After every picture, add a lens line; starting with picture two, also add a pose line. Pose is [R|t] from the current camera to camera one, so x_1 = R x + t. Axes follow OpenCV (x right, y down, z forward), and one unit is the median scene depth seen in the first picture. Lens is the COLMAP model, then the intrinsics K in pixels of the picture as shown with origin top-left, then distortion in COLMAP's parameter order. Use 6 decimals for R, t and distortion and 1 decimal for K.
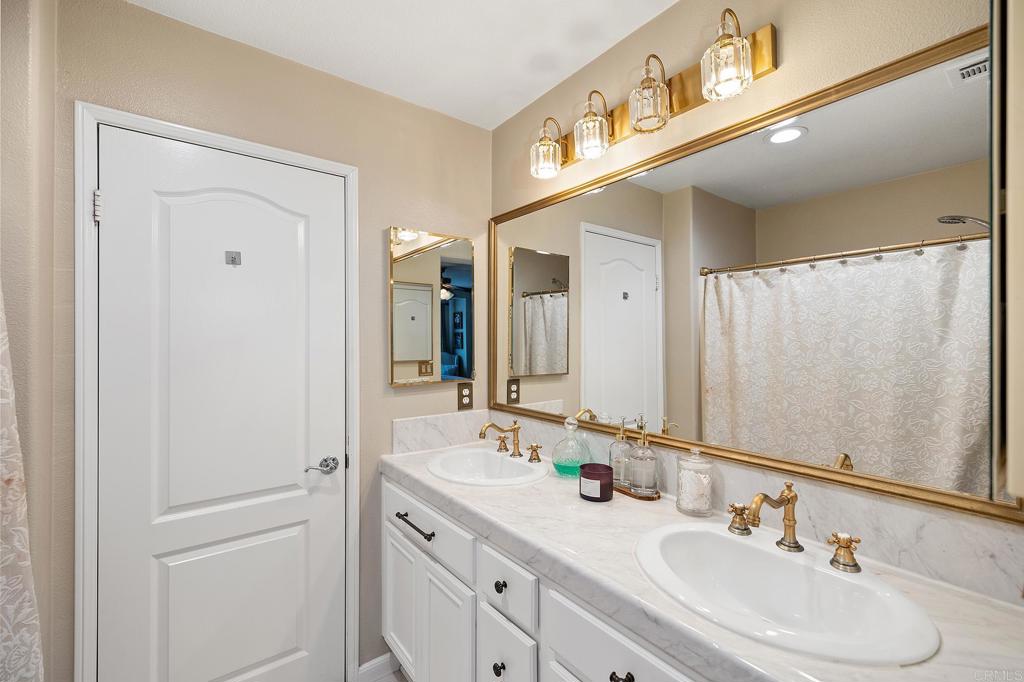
lens RADIAL K [[437.2, 0, 505.7], [0, 437.2, 337.4], [0, 0, 1]] dist [0.002057, 0.000444]
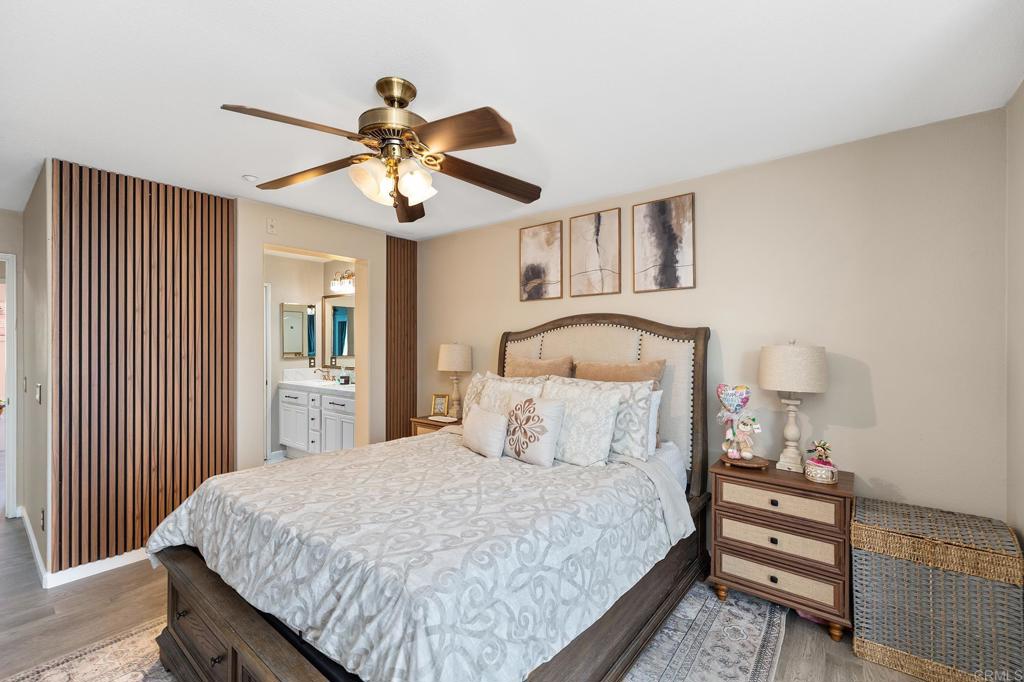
lens RADIAL K [[430.9, 0, 504.0], [0, 430.9, 339.8], [0, 0, 1]] dist [0.000228, 0.000266]
pose [[0.971862, -0.001881, 0.235543, 0.436009], [0.001760, 0.999998, 0.000724, -0.006989], [-0.235544, -0.000289, 0.971864, -1.885026]]
